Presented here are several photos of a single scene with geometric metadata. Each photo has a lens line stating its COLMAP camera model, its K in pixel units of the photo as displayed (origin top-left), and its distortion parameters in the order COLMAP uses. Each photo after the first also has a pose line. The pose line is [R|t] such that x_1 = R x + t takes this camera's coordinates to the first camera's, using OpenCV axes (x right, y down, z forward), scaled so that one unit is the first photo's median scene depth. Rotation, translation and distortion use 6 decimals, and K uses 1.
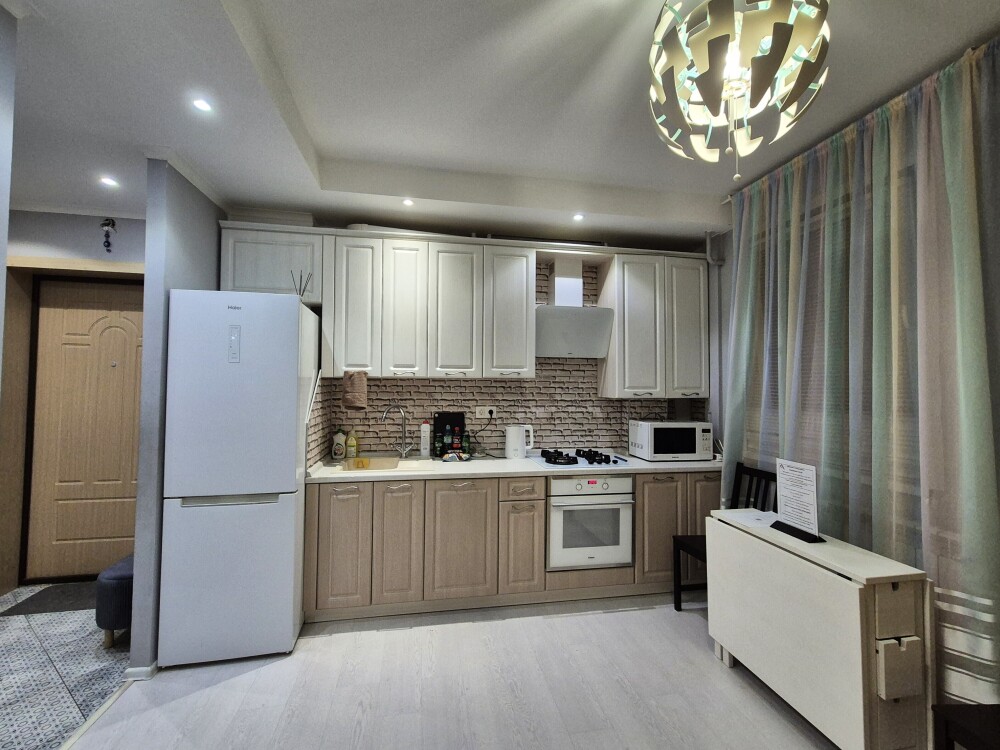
lens RADIAL K [[433.9, 0, 501.3], [0, 433.9, 373.0], [0, 0, 1]] dist [0.003030, 0.000599]
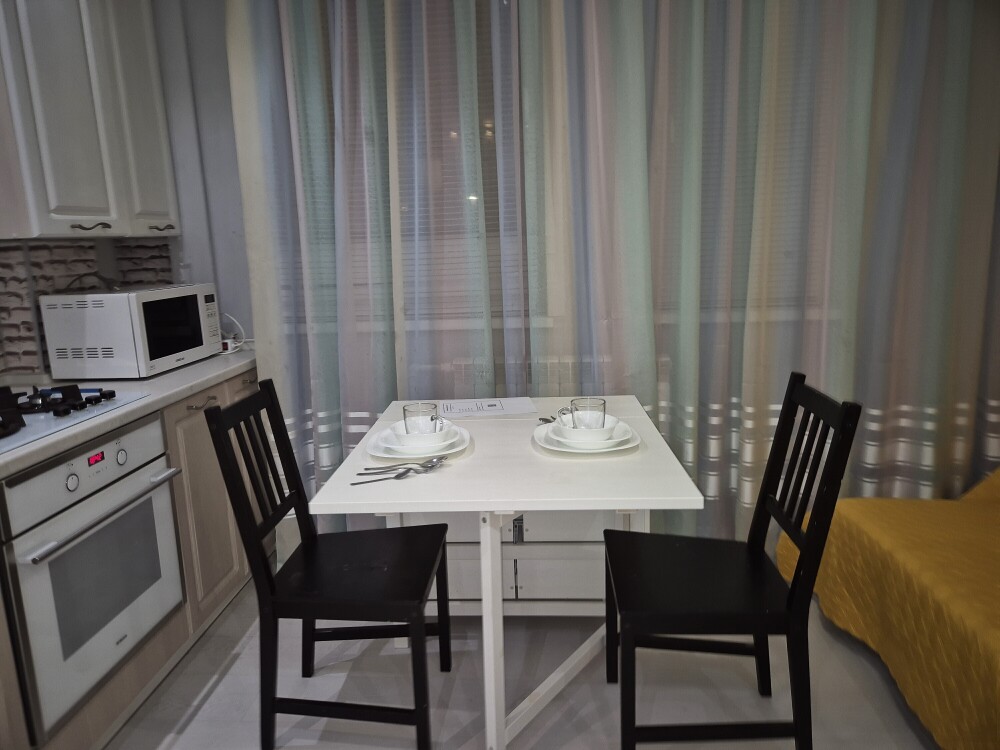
lens RADIAL K [[693.0, 0, 497.7], [0, 693.0, 370.2], [0, 0, 1]] dist [0.037898, -0.001553]
pose [[0.262131, -0.203831, 0.943260, -0.239610], [0.009419, 0.977933, 0.208706, 0.047717], [-0.964986, -0.045824, 0.258267, 0.466195]]
